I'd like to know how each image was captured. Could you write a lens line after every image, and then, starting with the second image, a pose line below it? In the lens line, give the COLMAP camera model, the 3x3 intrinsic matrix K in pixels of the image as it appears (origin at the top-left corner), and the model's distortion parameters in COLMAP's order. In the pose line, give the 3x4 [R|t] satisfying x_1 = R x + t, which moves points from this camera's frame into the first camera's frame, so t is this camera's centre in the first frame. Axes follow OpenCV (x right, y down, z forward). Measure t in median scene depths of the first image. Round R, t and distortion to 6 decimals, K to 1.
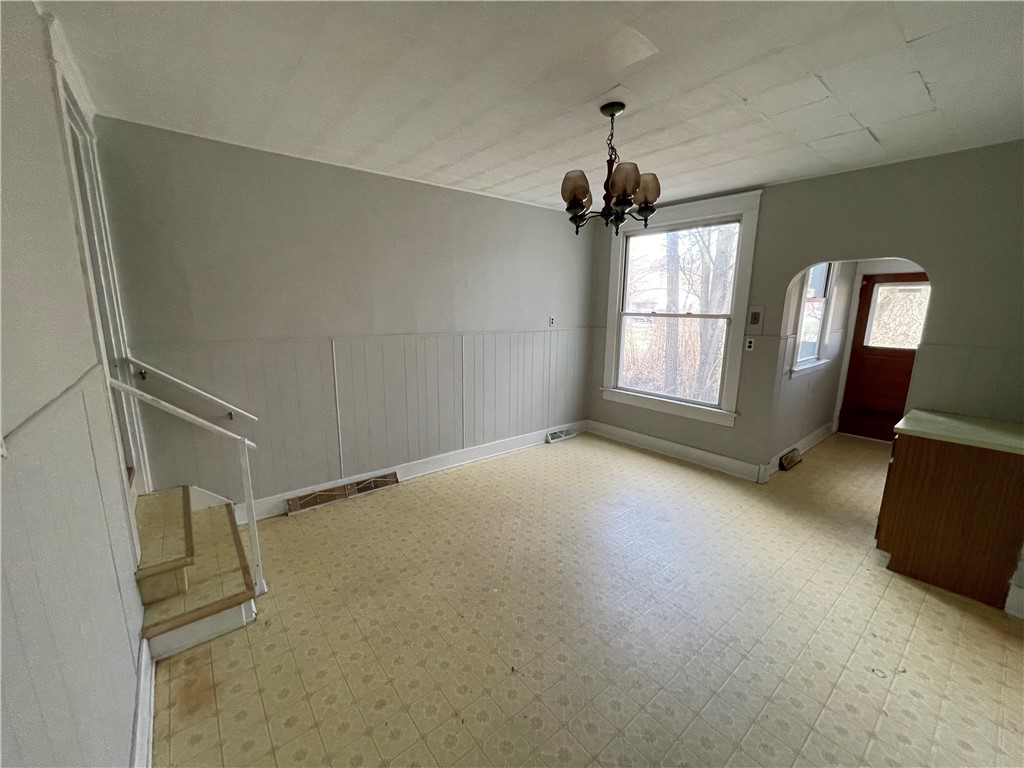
lens RADIAL K [[408.1, 0, 512.0], [0, 408.1, 384.0], [0, 0, 1]] dist [-0.003076, -0.000841]
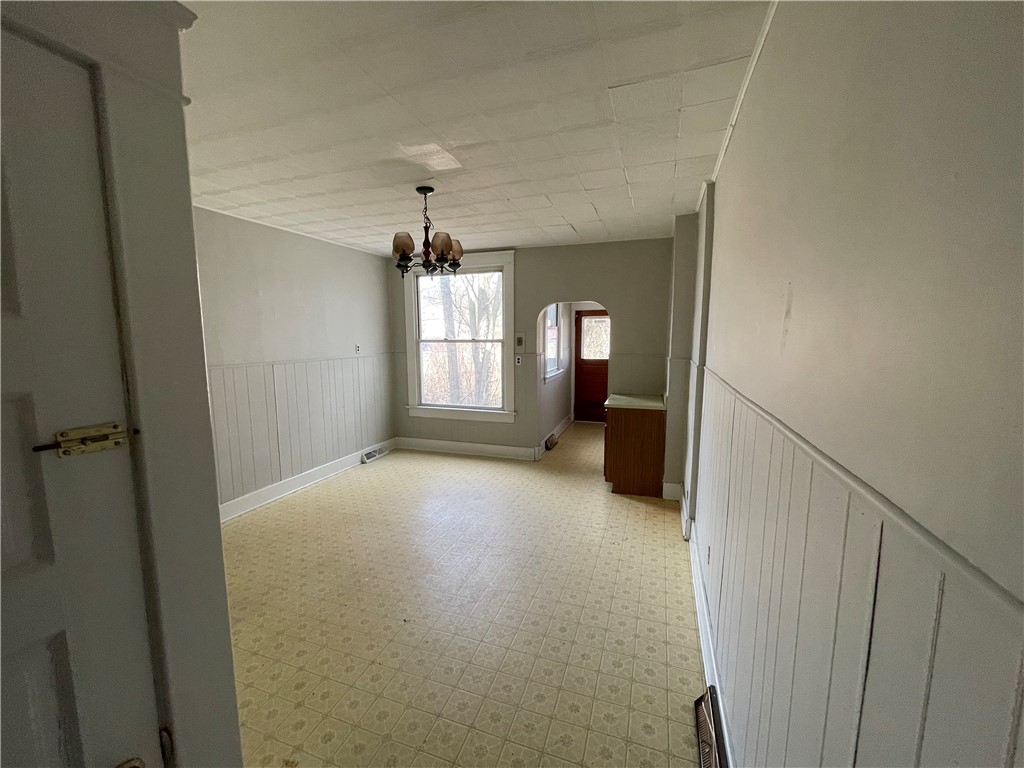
lens RADIAL K [[408.1, 0, 512.0], [0, 408.1, 384.0], [0, 0, 1]] dist [-0.003076, -0.000841]
pose [[0.850564, -0.076248, 0.520314, -0.141077], [0.112023, 0.992994, -0.037611, 0.027777], [-0.513801, 0.090278, 0.853146, -0.136333]]
